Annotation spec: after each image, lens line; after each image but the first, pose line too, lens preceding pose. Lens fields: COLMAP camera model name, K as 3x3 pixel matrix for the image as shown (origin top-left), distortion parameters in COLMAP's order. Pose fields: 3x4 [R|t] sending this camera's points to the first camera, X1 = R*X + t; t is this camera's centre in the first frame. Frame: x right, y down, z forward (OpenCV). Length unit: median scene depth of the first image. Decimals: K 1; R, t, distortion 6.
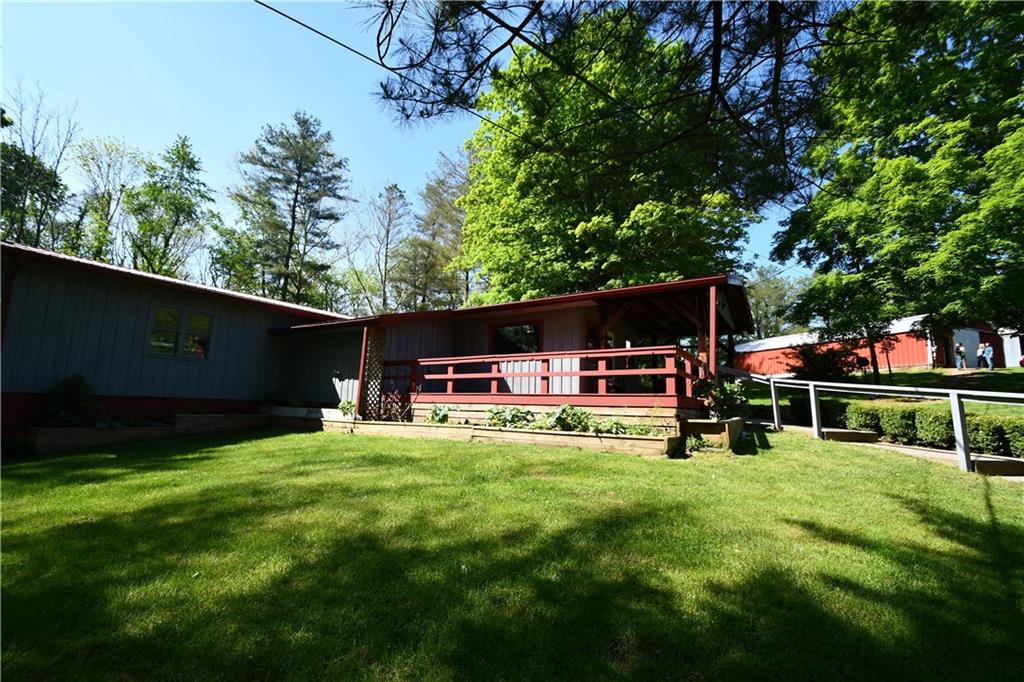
lens RADIAL K [[502.3, 0, 511.8], [0, 502.3, 318.9], [0, 0, 1]] dist [0.022009, 0.000454]
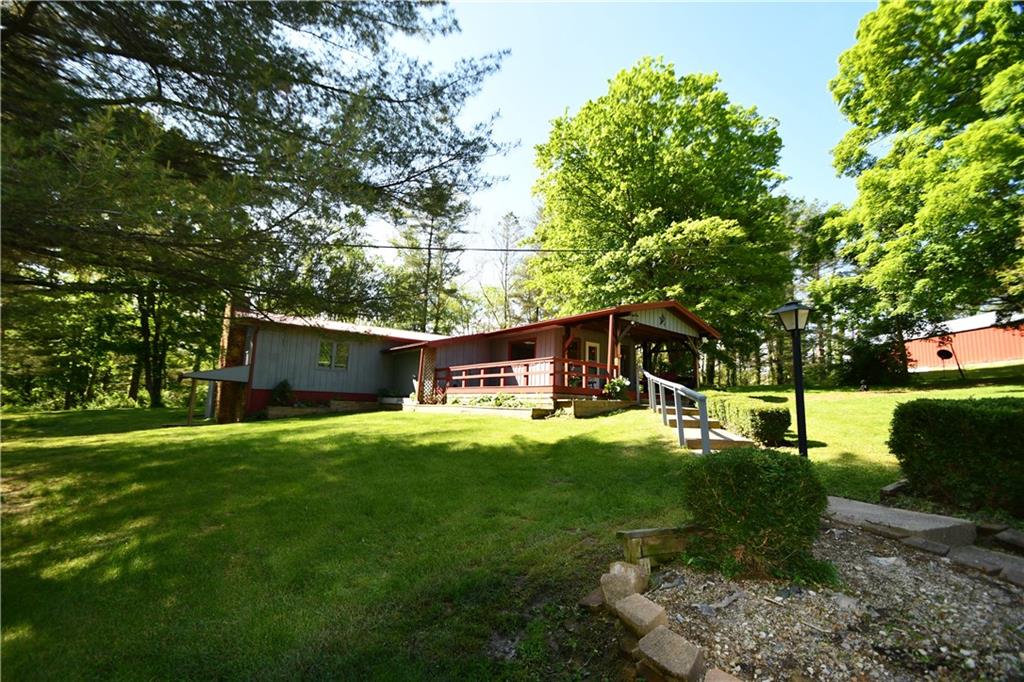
lens RADIAL K [[451.2, 0, 500.8], [0, 451.2, 342.1], [0, 0, 1]] dist [0.015678, -0.017395]
pose [[0.953379, -0.048788, -0.297806, 0.422822], [0.063644, 0.997155, 0.040387, -0.052254], [0.294988, -0.057458, 0.953772, -0.372427]]
